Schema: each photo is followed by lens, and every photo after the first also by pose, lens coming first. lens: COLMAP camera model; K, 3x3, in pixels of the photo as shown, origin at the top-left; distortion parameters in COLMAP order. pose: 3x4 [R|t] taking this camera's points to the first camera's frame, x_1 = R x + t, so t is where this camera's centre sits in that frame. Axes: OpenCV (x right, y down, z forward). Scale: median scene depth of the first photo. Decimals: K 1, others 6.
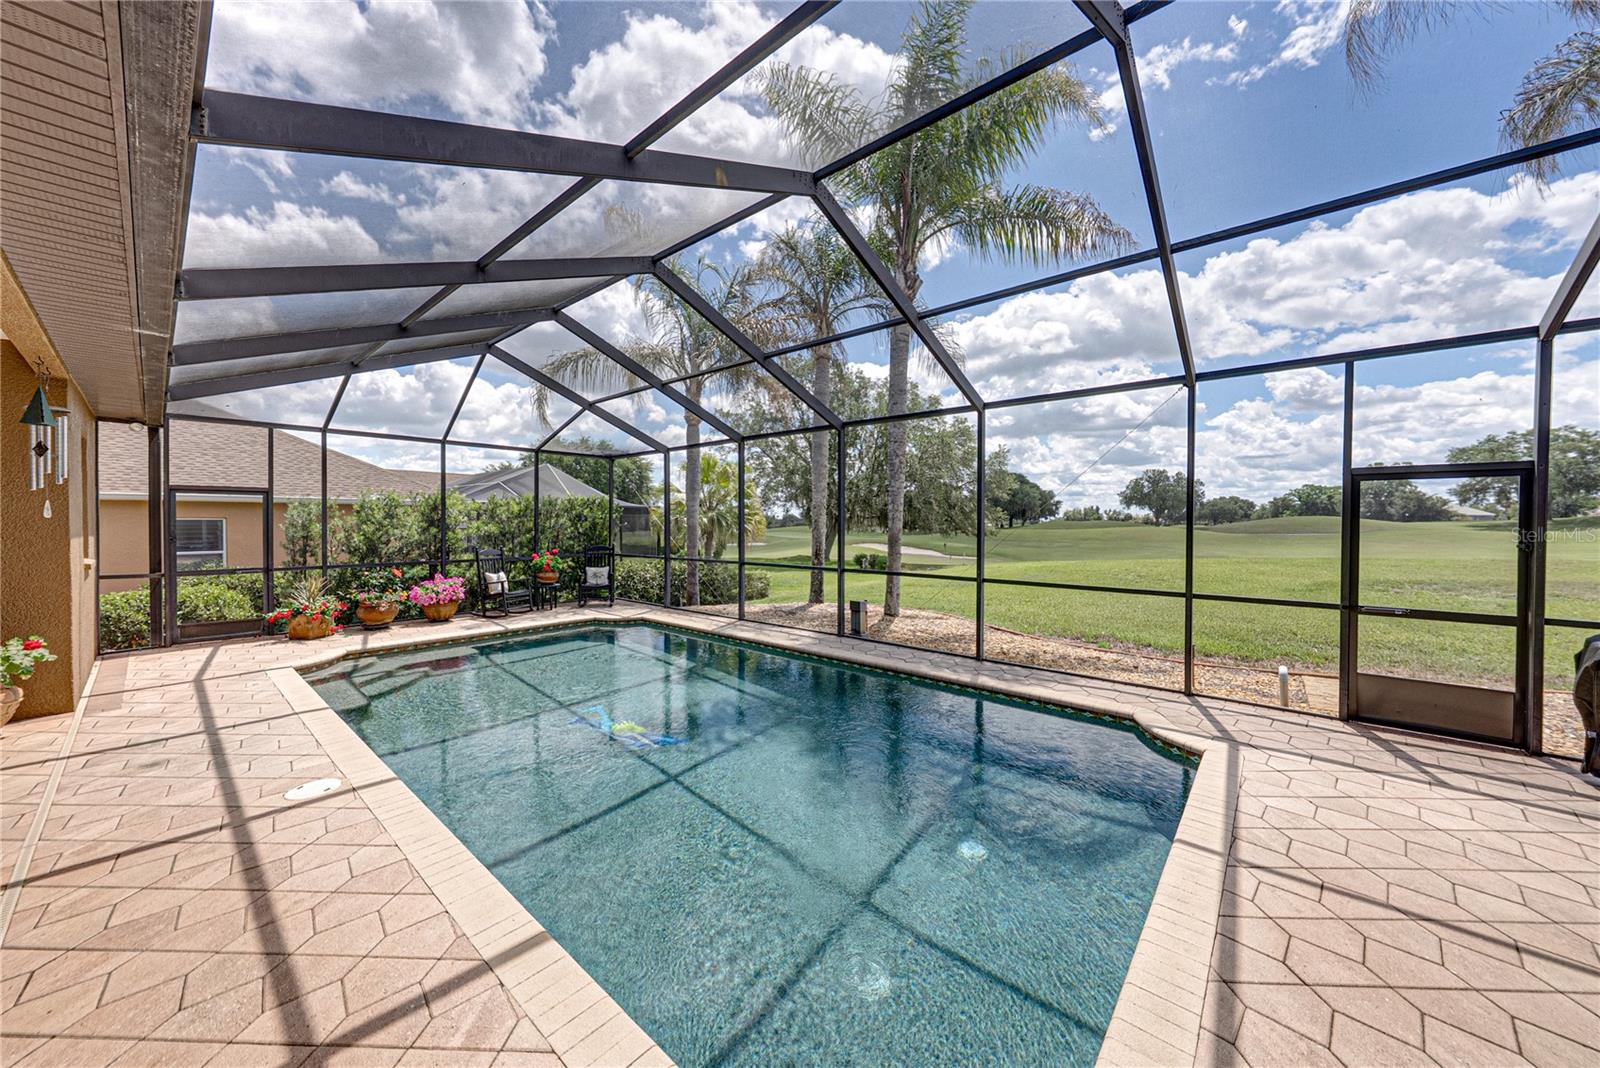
lens RADIAL K [[555.0, 0, 808.3], [0, 555.0, 526.2], [0, 0, 1]] dist [-0.002689, 0.000627]
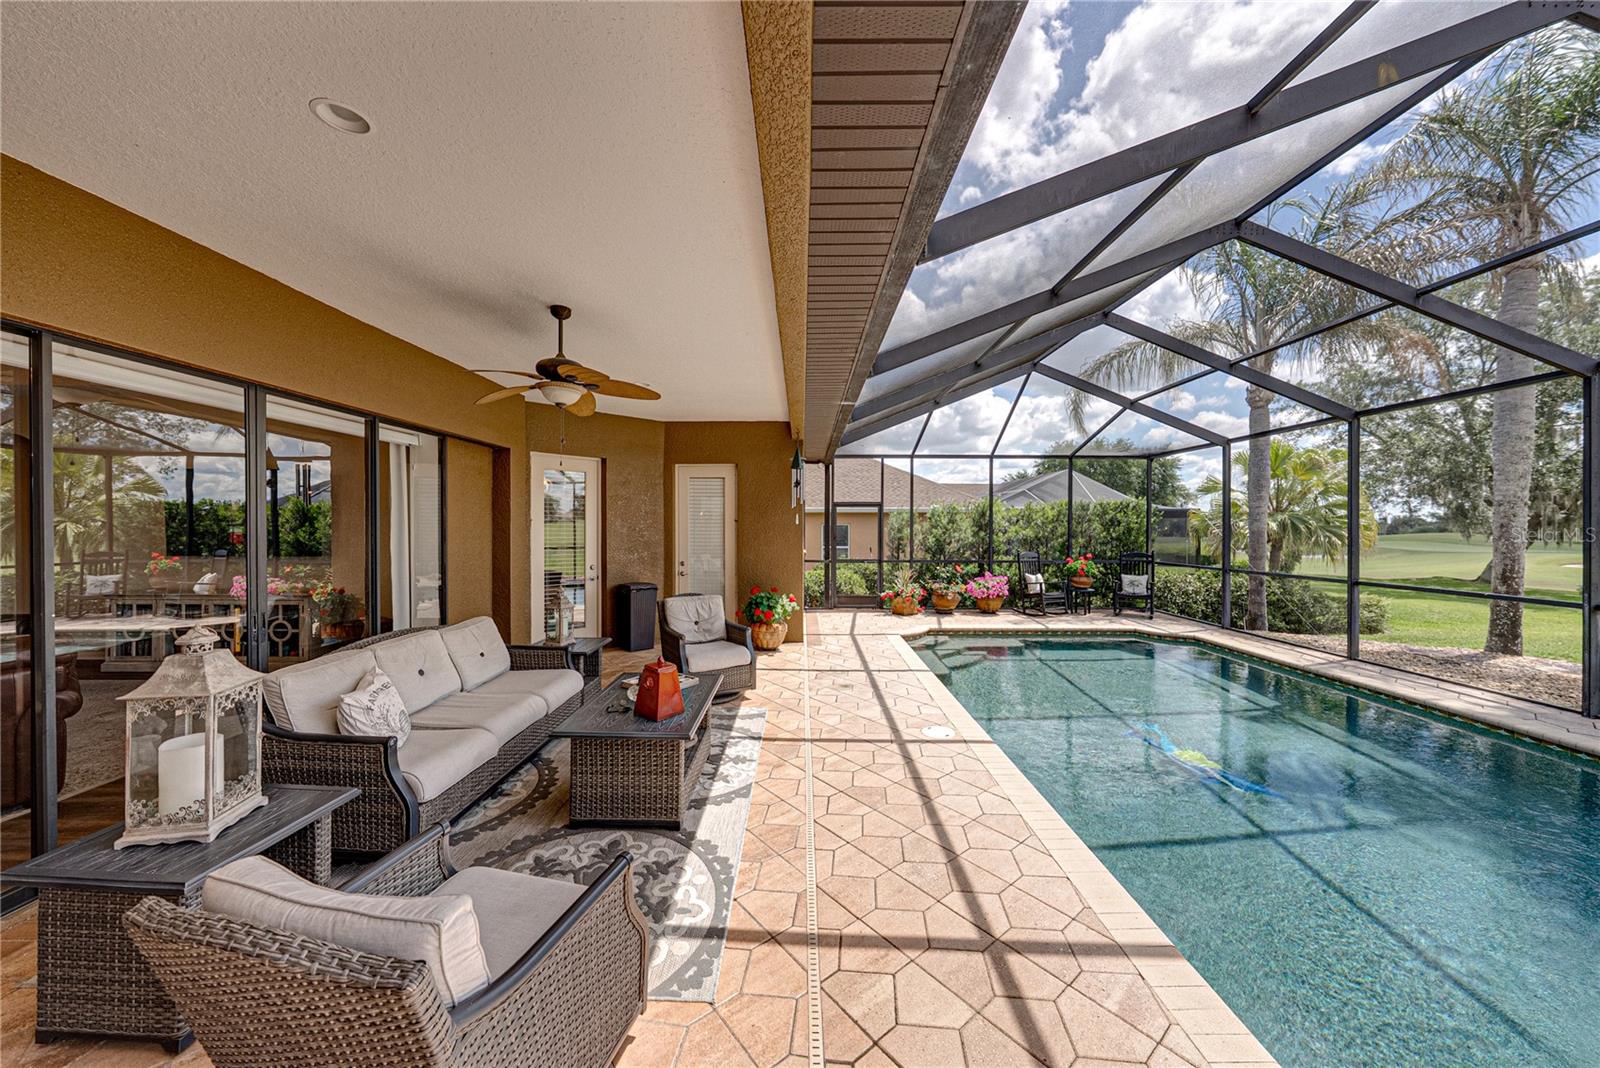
lens RADIAL K [[555.0, 0, 813.4], [0, 555.0, 525.3], [0, 0, 1]] dist [-0.002689, 0.000627]
pose [[0.658684, -0.001165, -0.752419, -0.042144], [-0.006253, 0.999956, -0.007022, -0.000003], [0.752394, 0.009330, 0.658647, -0.033592]]
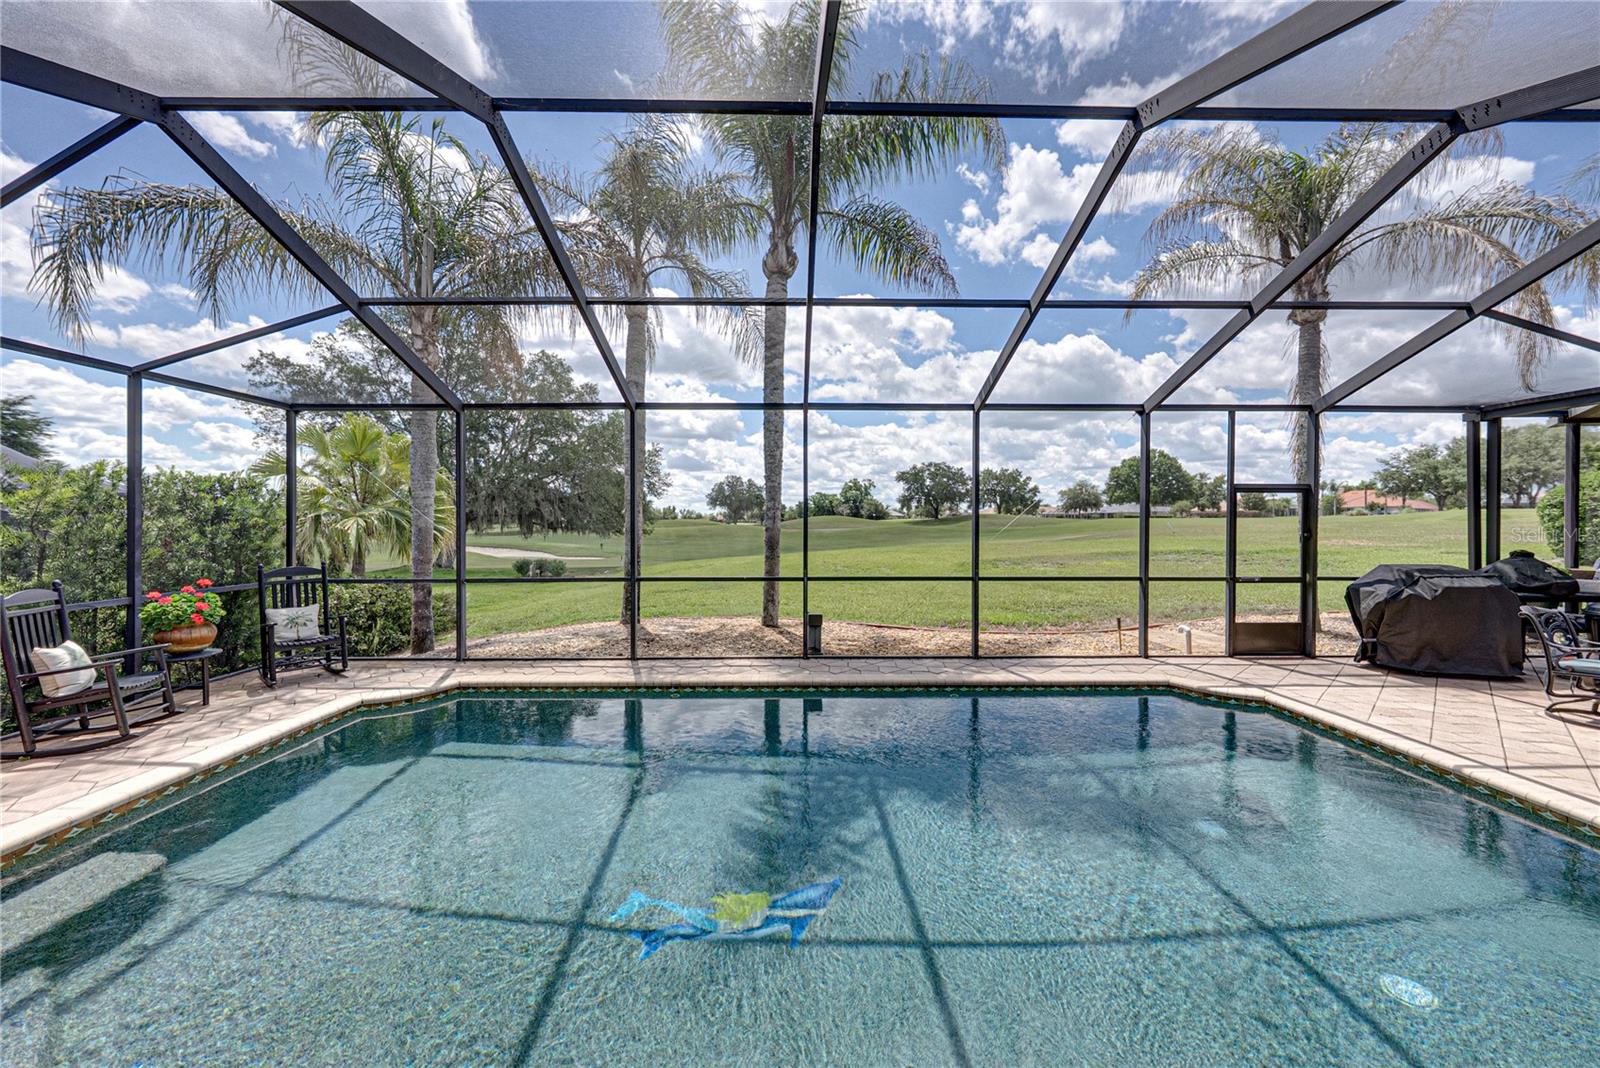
lens RADIAL K [[555.0, 0, 799.4], [0, 555.0, 526.2], [0, 0, 1]] dist [-0.002689, 0.000627]
pose [[0.753212, -0.008816, 0.657718, -0.474886], [0.007287, 0.999961, 0.005059, -0.005448], [-0.657737, 0.000983, 0.753247, 0.353619]]
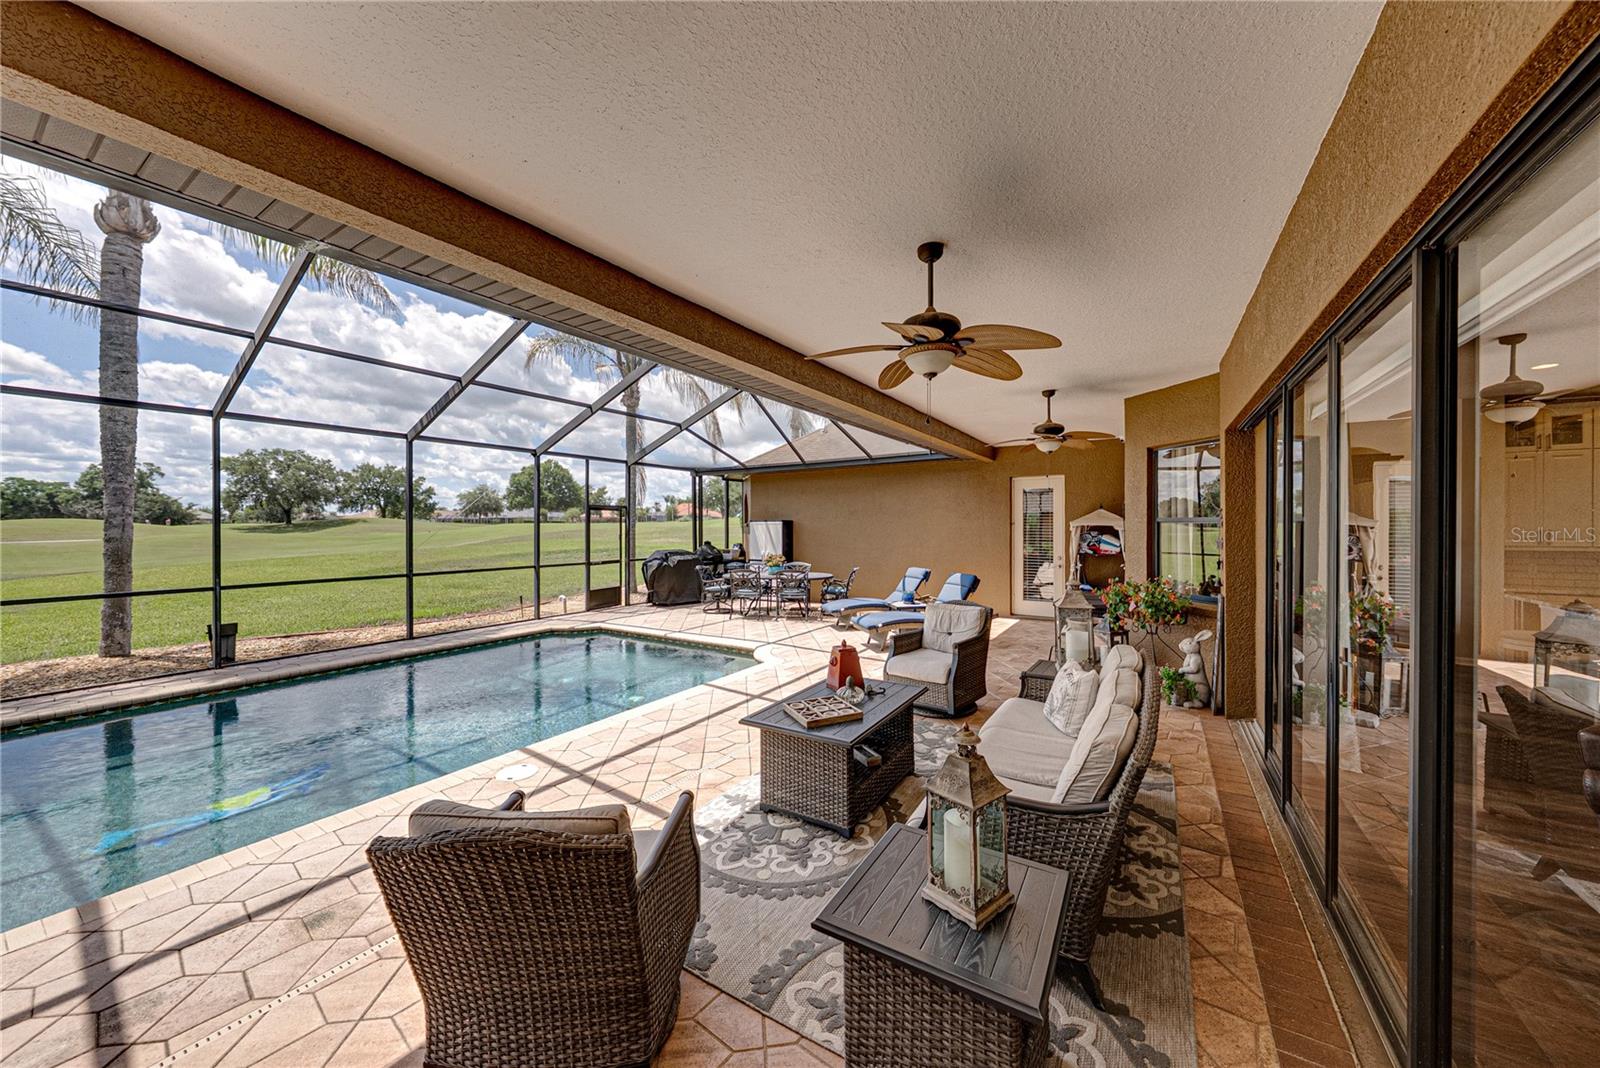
lens RADIAL K [[555.0, 0, 801.4], [0, 555.0, 520.9], [0, 0, 1]] dist [-0.002689, 0.000627]
pose [[-0.141190, 0.004797, 0.989971, -0.832747], [0.009222, 0.999951, -0.003530, -0.009515], [-0.989940, 0.008631, -0.141227, 0.234114]]
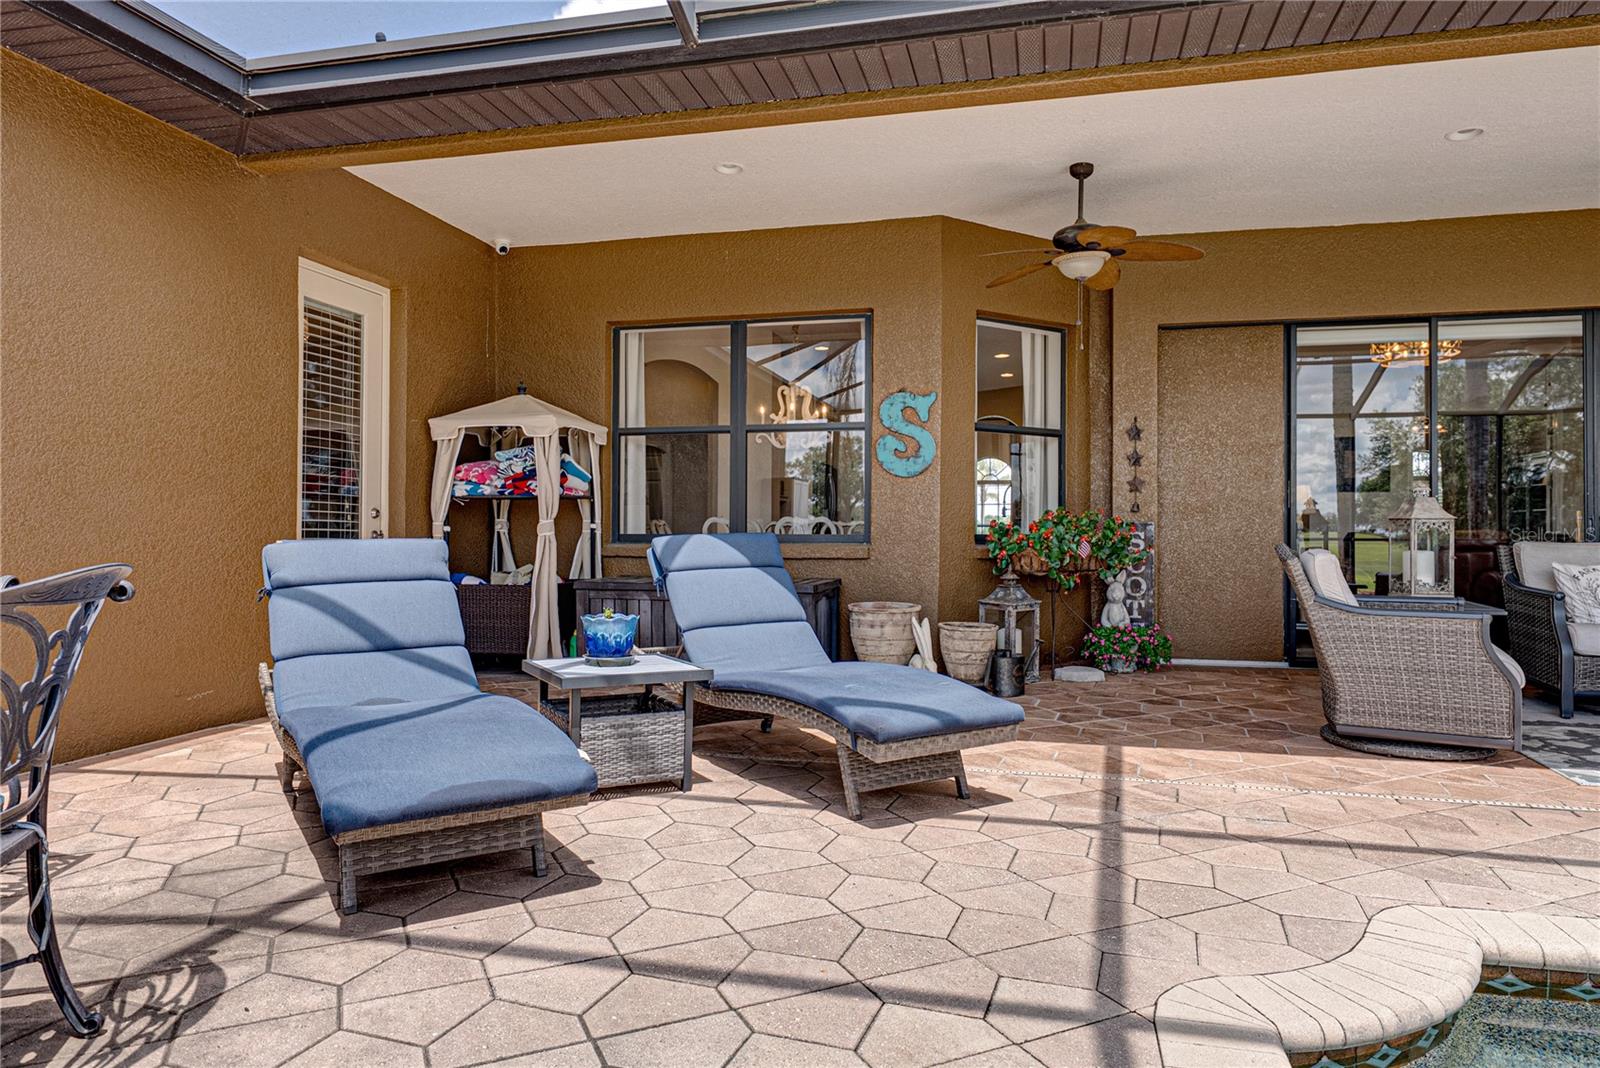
lens RADIAL K [[986.1, 0, 770.2], [0, 986.1, 533.3], [0, 0, 1]] dist [-0.000329, -0.002923]
pose [[-0.901927, -0.009886, -0.431776, 0.301941], [-0.012324, 0.999920, 0.002849, 0.079015], [0.431713, 0.007891, -0.901977, 0.340727]]
